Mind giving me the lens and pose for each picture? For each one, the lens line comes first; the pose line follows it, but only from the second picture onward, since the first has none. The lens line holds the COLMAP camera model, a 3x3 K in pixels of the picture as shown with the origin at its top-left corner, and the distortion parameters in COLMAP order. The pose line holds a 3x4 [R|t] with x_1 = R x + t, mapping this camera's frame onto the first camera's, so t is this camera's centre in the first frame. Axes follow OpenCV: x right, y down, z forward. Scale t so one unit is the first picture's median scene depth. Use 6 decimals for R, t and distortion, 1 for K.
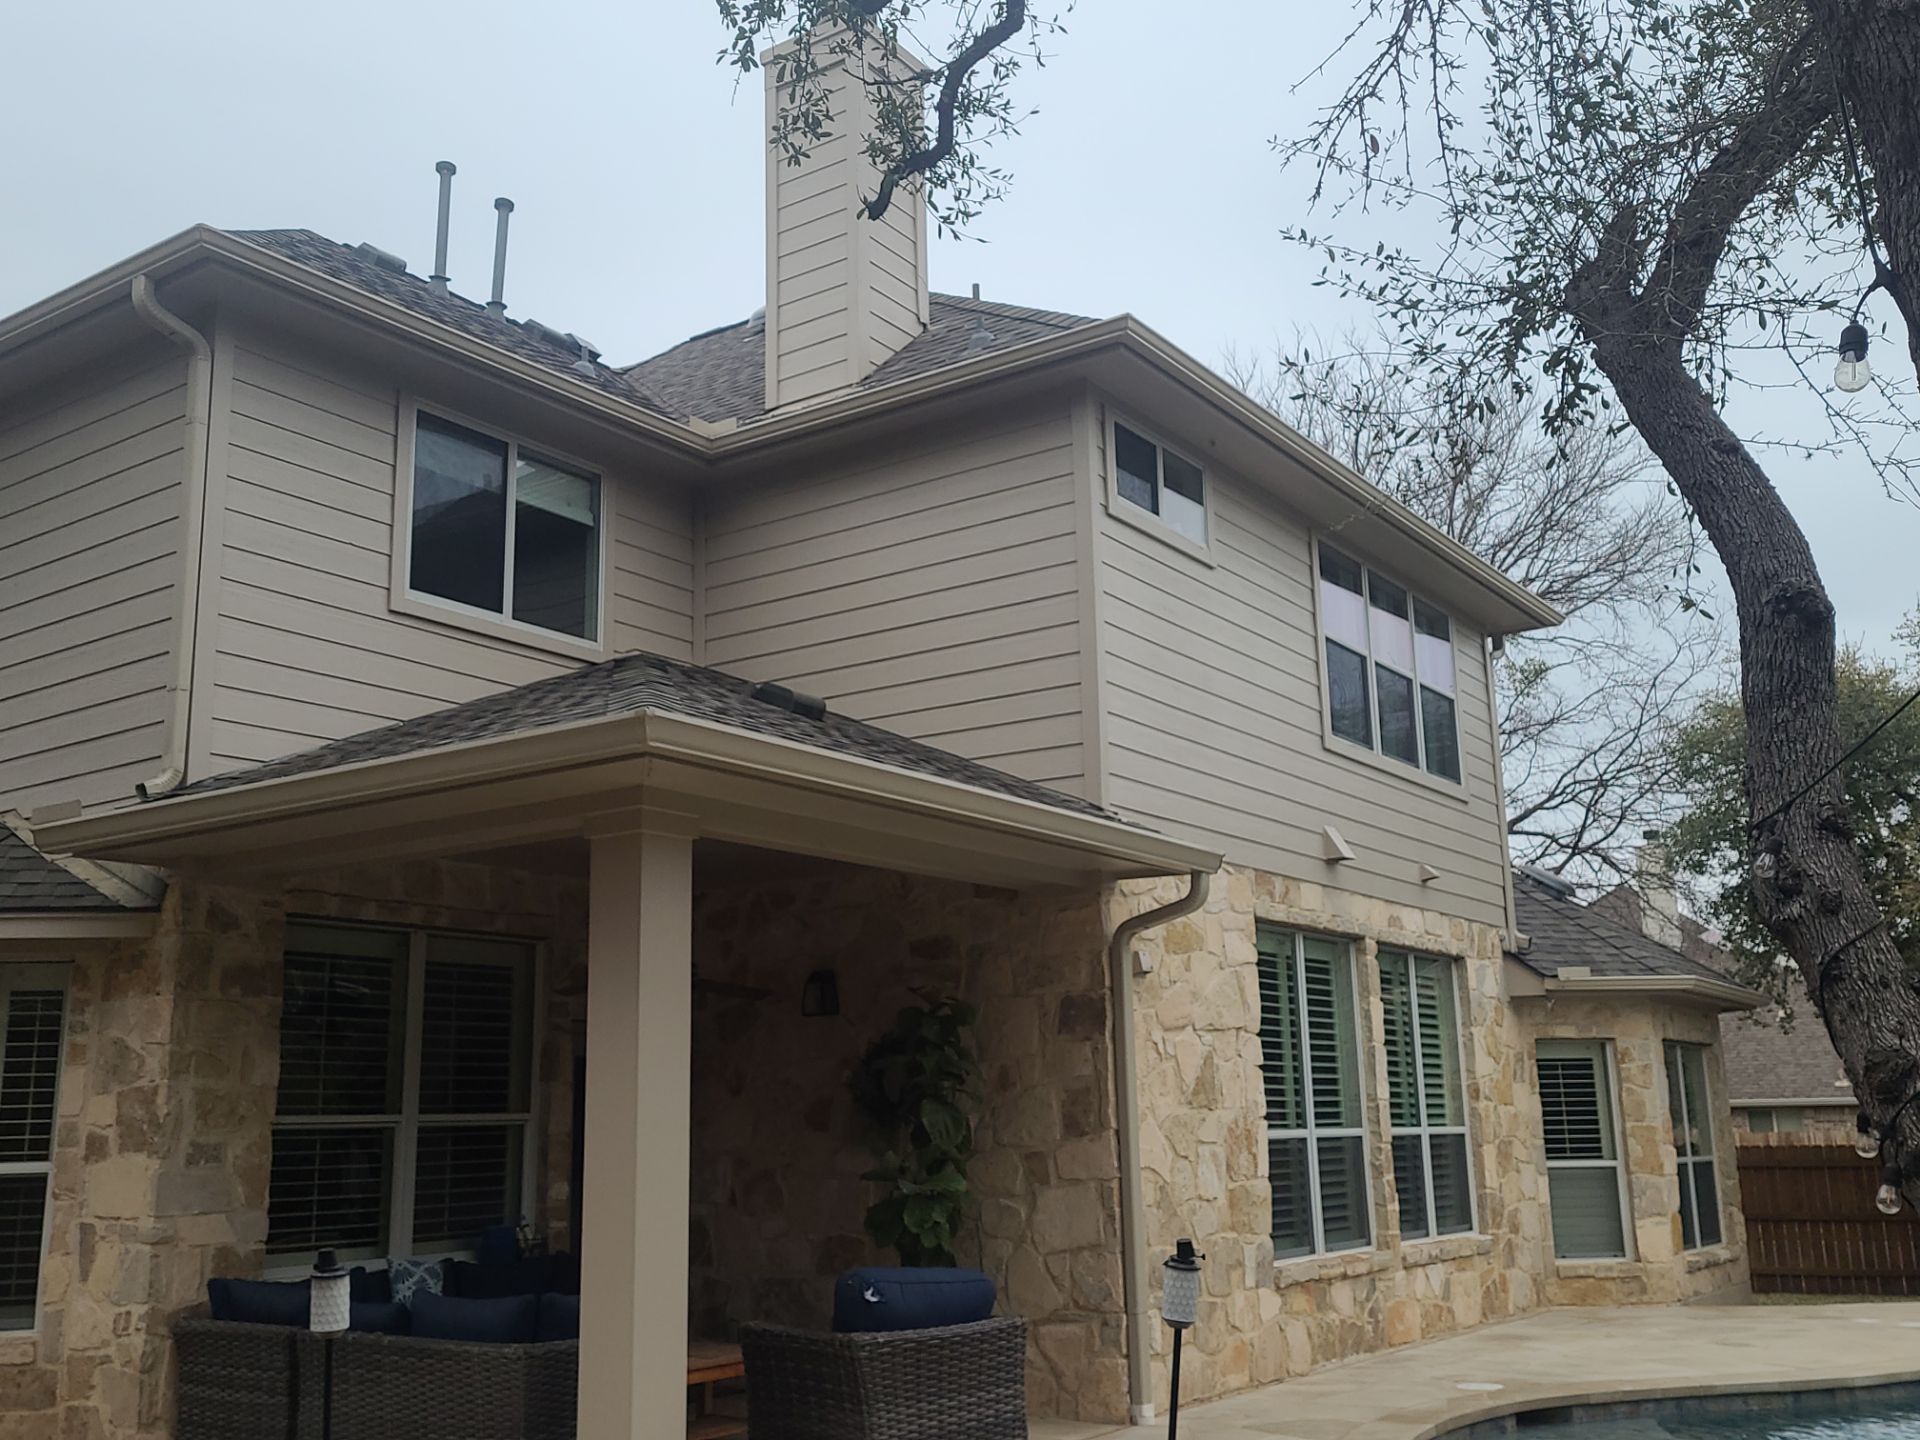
lens RADIAL K [[1787.4, 0, 937.7], [0, 1787.4, 723.8], [0, 0, 1]] dist [0.050562, -0.024754]
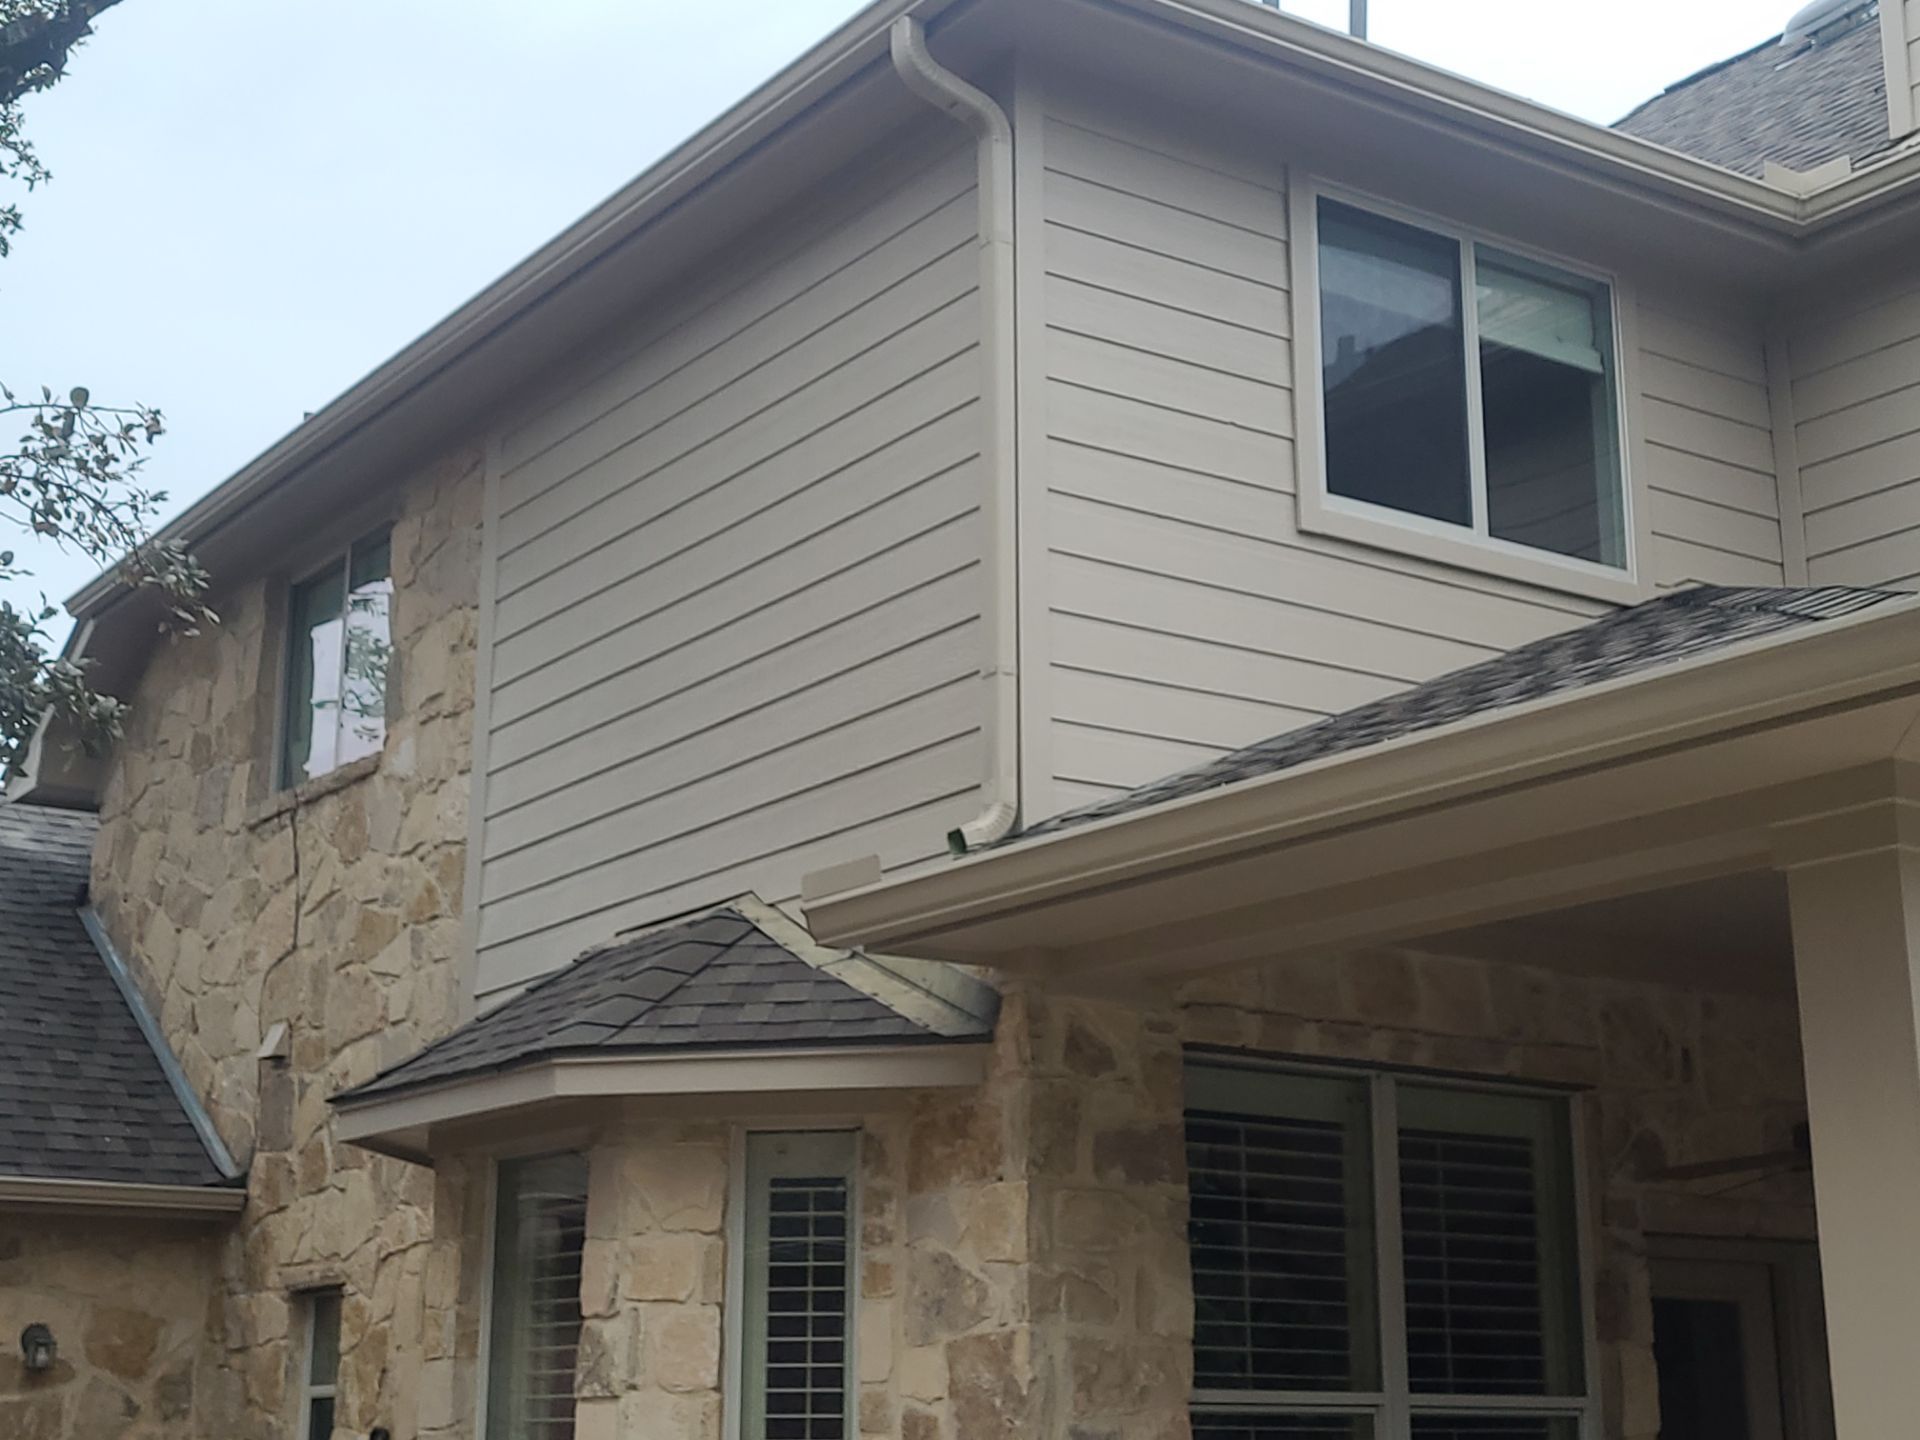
lens RADIAL K [[2804.6, 0, 991.1], [0, 2804.6, 652.8], [0, 0, 1]] dist [0.037124, -0.036335]
pose [[0.942338, -0.072262, -0.326769, -0.094298], [0.055328, 0.996613, -0.060835, 0.025704], [0.330059, 0.039248, 0.943144, 0.088405]]
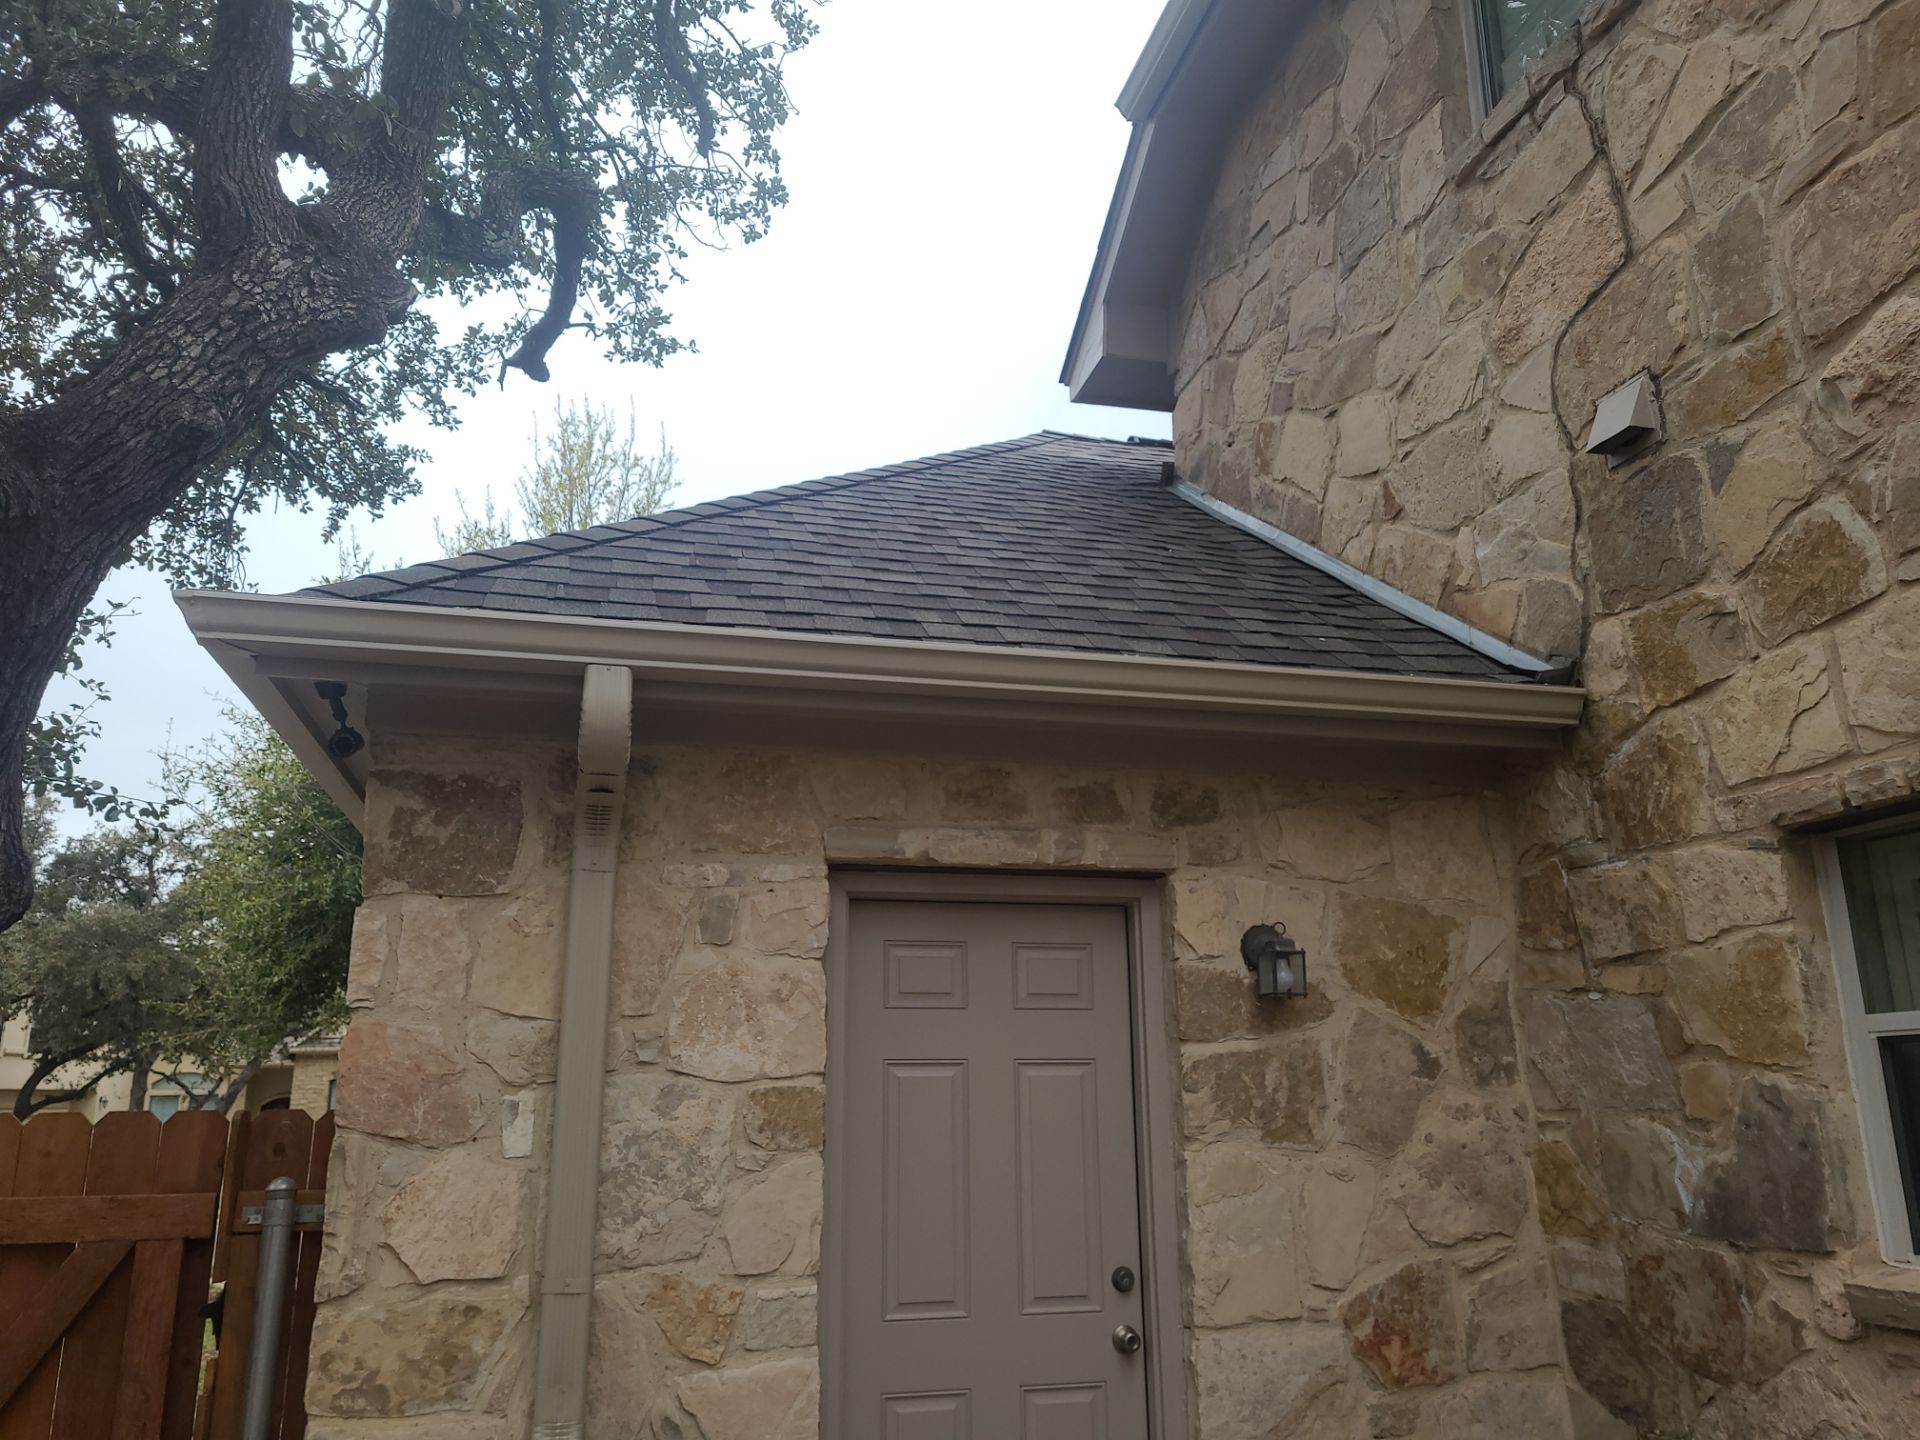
lens RADIAL K [[1462.1, 0, 955.2], [0, 1462.1, 711.5], [0, 0, 1]] dist [0.062967, -0.059635]
pose [[0.749098, -0.155060, -0.644057, -0.684050], [0.137557, 0.987438, -0.077739, 0.175835], [0.648021, -0.030361, 0.761017, 0.745103]]
